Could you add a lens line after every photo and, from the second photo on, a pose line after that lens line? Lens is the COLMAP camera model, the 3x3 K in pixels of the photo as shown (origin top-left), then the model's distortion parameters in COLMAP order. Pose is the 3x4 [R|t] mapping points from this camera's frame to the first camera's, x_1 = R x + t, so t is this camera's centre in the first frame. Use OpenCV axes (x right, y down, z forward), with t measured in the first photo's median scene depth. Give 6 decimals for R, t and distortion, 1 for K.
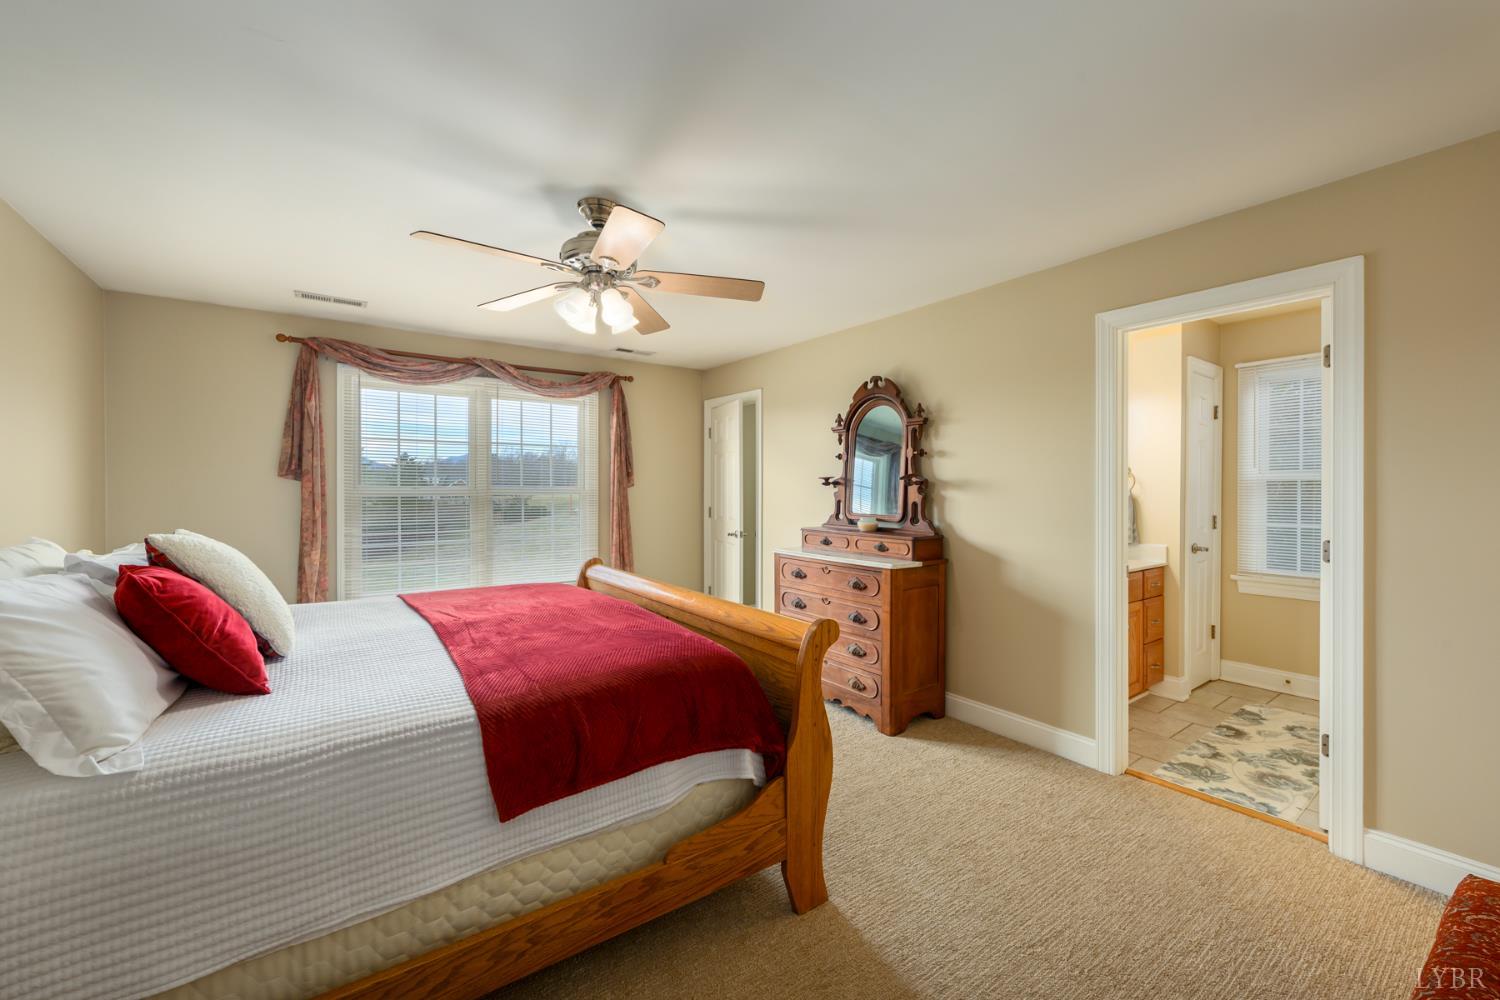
lens RADIAL K [[583.1, 0, 750.0], [0, 583.1, 500.0], [0, 0, 1]] dist [0.002003, 0.000160]
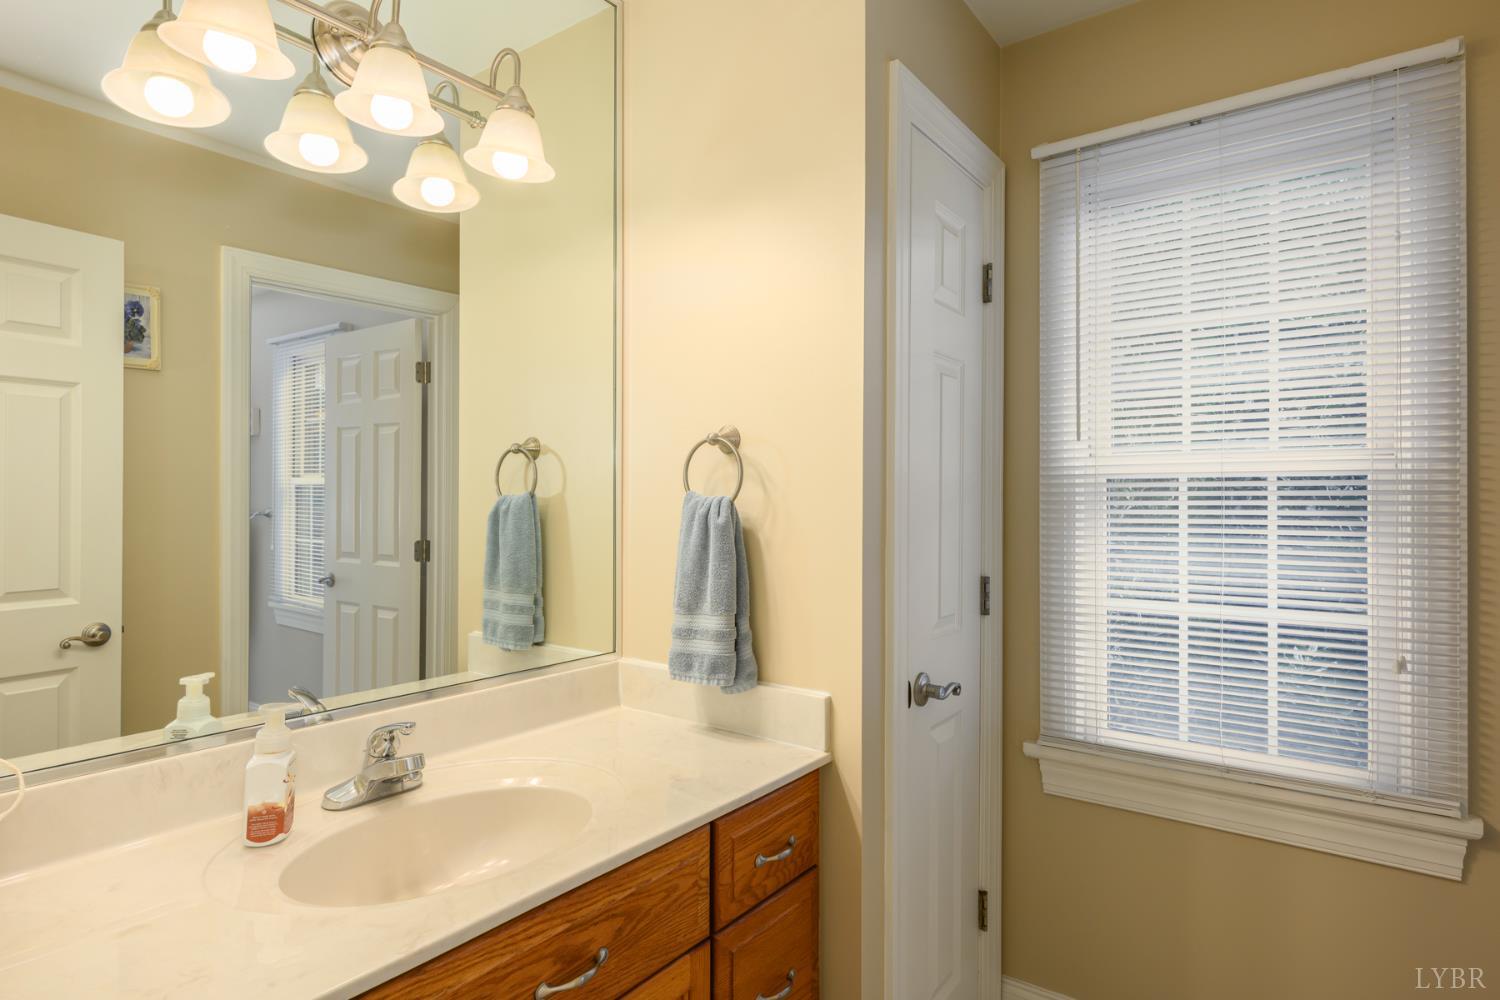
lens RADIAL K [[814.5, 0, 750.0], [0, 814.5, 500.0], [0, 0, 1]] dist [-0.001117, -0.000086]
pose [[0.949838, 0.006057, 0.312683, 0.513382], [-0.001416, 0.999885, -0.015068, -0.011944], [-0.312738, 0.013870, 0.949738, 0.585123]]
